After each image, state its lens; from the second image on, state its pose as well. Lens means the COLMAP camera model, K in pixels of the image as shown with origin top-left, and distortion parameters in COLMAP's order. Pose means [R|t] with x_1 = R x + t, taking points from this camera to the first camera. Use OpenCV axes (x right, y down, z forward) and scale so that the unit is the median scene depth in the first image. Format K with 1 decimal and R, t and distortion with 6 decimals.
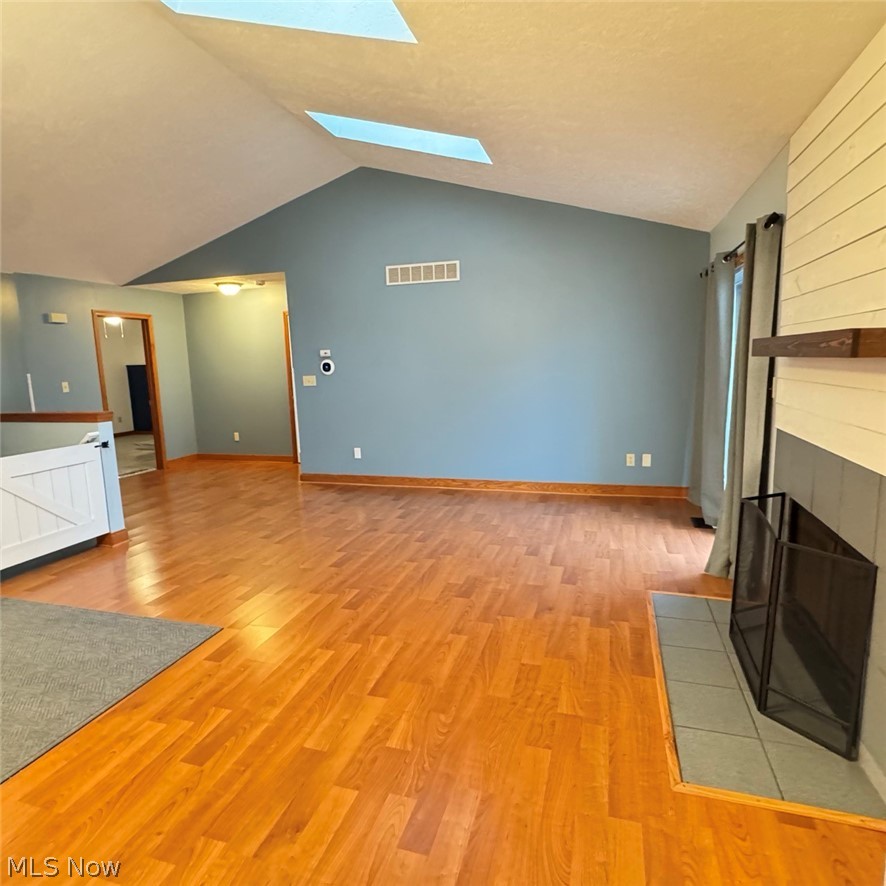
lens RADIAL K [[549.2, 0, 442.3], [0, 549.2, 440.4], [0, 0, 1]] dist [0.000802, -0.000854]
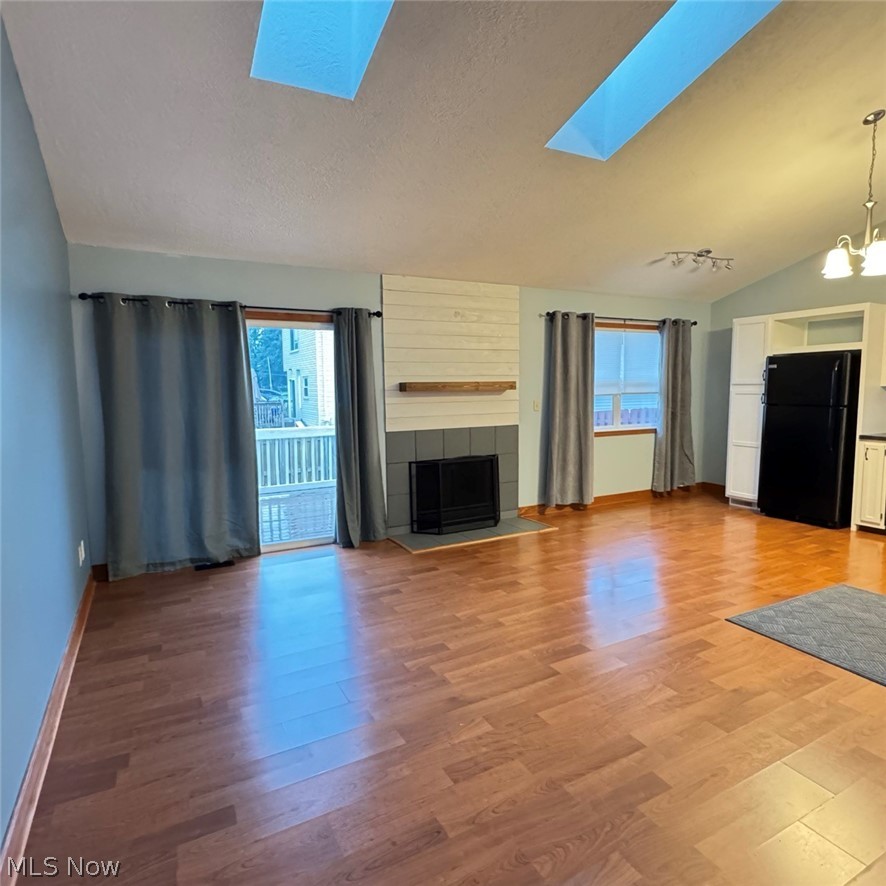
lens RADIAL K [[549.2, 0, 442.3], [0, 549.2, 440.4], [0, 0, 1]] dist [0.000802, -0.000854]
pose [[-0.706332, -0.032044, 0.707155, -0.577991], [0.136340, 0.974113, 0.180322, -0.218233], [-0.694627, 0.223781, -0.683678, 1.564103]]
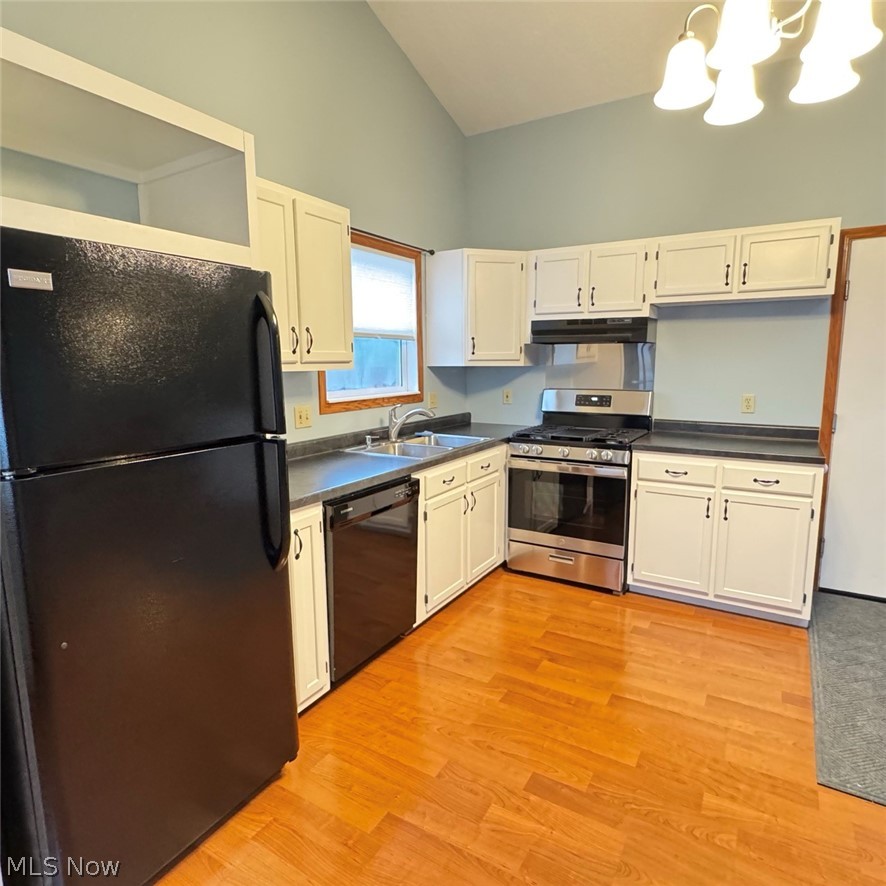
lens RADIAL K [[549.2, 0, 442.3], [0, 549.2, 440.4], [0, 0, 1]] dist [0.000802, -0.000854]
pose [[-0.239758, 0.171156, -0.955626, 0.080244], [-0.133901, 0.969099, 0.207164, -0.033303], [0.961554, 0.177628, -0.209432, 0.192920]]
